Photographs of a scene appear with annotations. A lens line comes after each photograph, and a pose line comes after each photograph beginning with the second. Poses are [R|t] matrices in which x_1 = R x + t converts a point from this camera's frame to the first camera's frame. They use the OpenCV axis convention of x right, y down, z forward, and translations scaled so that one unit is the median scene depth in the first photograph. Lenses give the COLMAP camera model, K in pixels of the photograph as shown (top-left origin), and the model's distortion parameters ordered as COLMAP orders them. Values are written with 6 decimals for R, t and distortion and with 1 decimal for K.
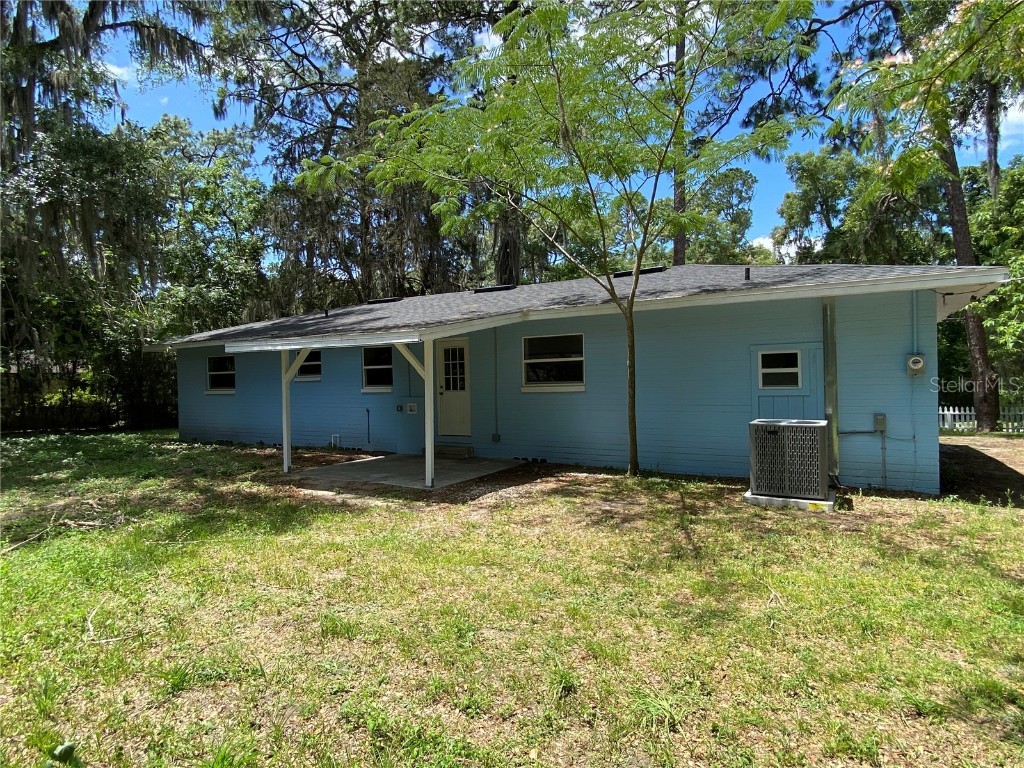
lens RADIAL K [[570.0, 0, 528.7], [0, 570.0, 381.4], [0, 0, 1]] dist [0.042352, -0.000006]
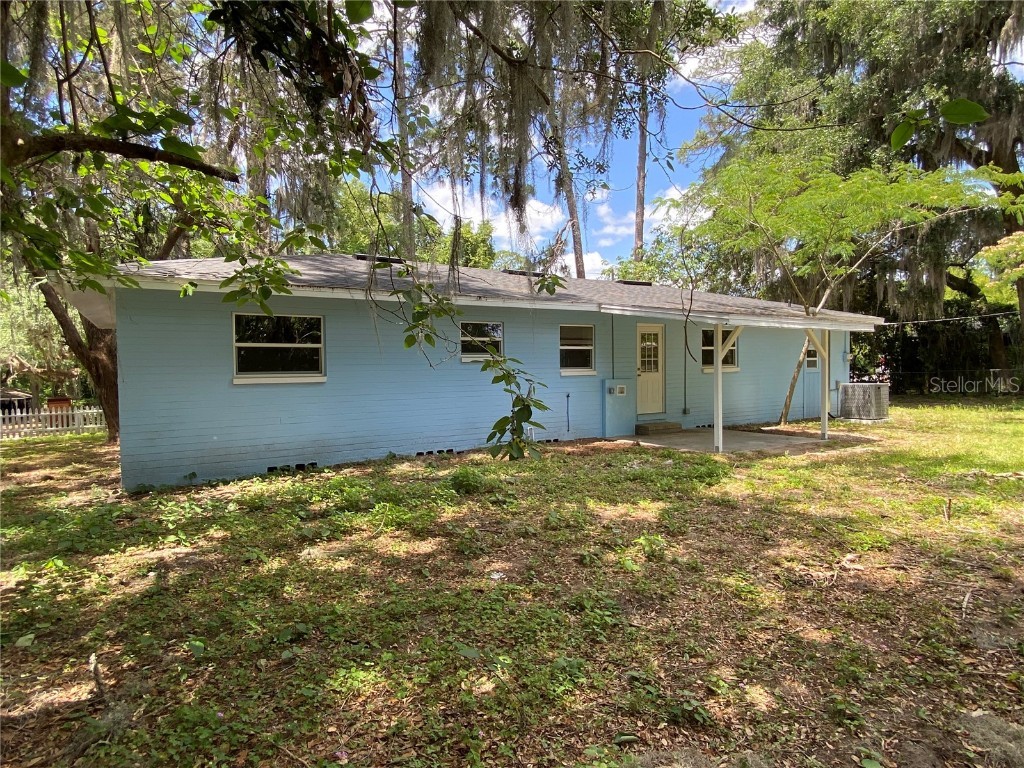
lens RADIAL K [[570.0, 0, 528.7], [0, 570.0, 381.4], [0, 0, 1]] dist [0.042352, -0.000006]
pose [[0.460409, -0.010817, 0.887641, -1.257024], [0.006450, 0.999940, 0.008840, 0.023594], [-0.887684, 0.001655, 0.460451, 0.733418]]
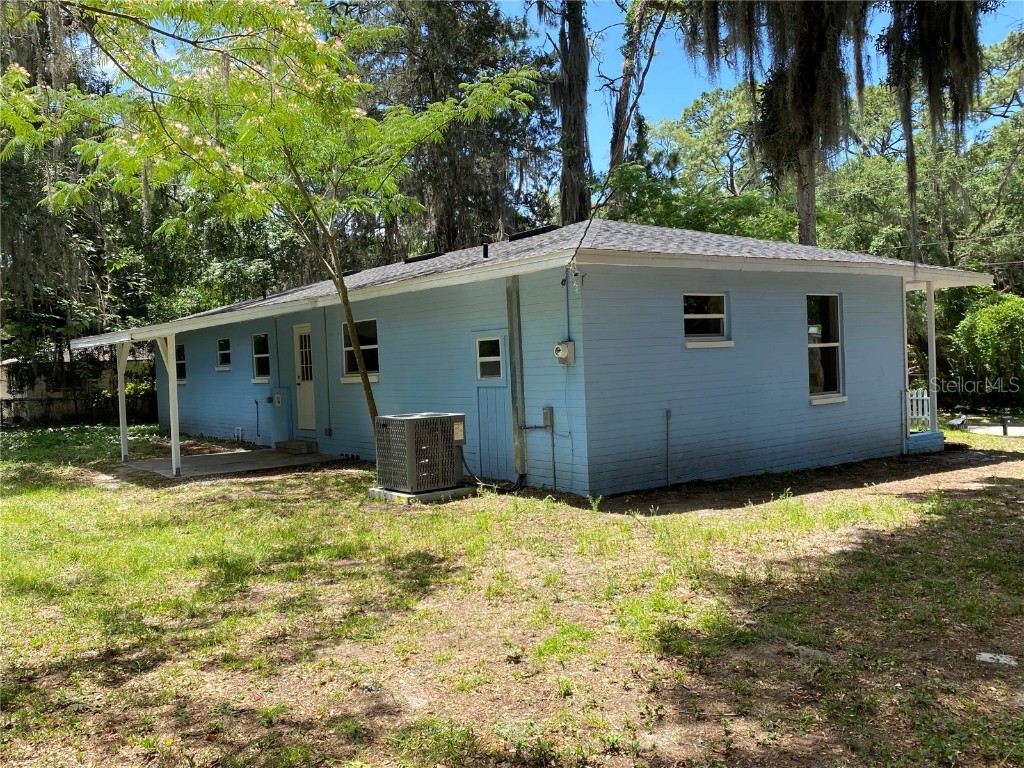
lens RADIAL K [[879.4, 0, 512.0], [0, 879.4, 384.0], [0, 0, 1]] dist [-0.000578, 0.001133]
pose [[0.920849, -0.009407, -0.389805, 0.774864], [0.024519, 0.999127, 0.033811, -0.020266], [0.389147, -0.040693, 0.920277, -0.204003]]
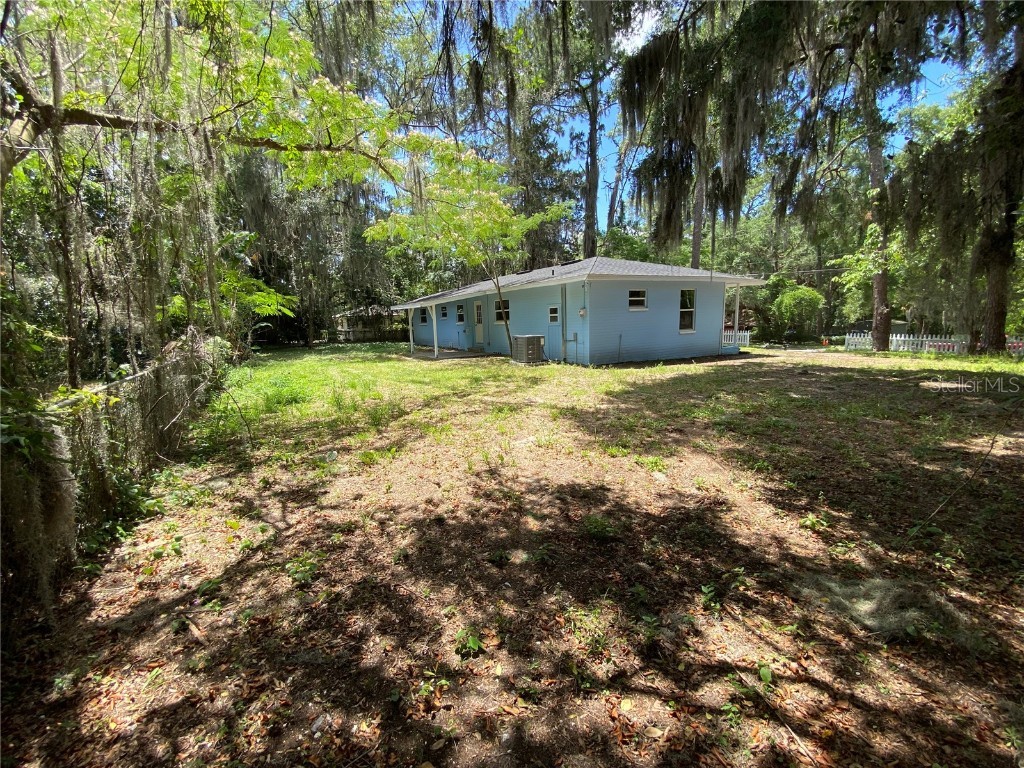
lens RADIAL K [[415.1, 0, 512.4], [0, 415.1, 393.1], [0, 0, 1]] dist [-0.000046, -0.000114]
pose [[0.874296, 0.072884, -0.479890, 0.877442], [0.019159, 0.982711, 0.184154, -0.016502], [0.485015, -0.170199, 0.857784, -0.484895]]
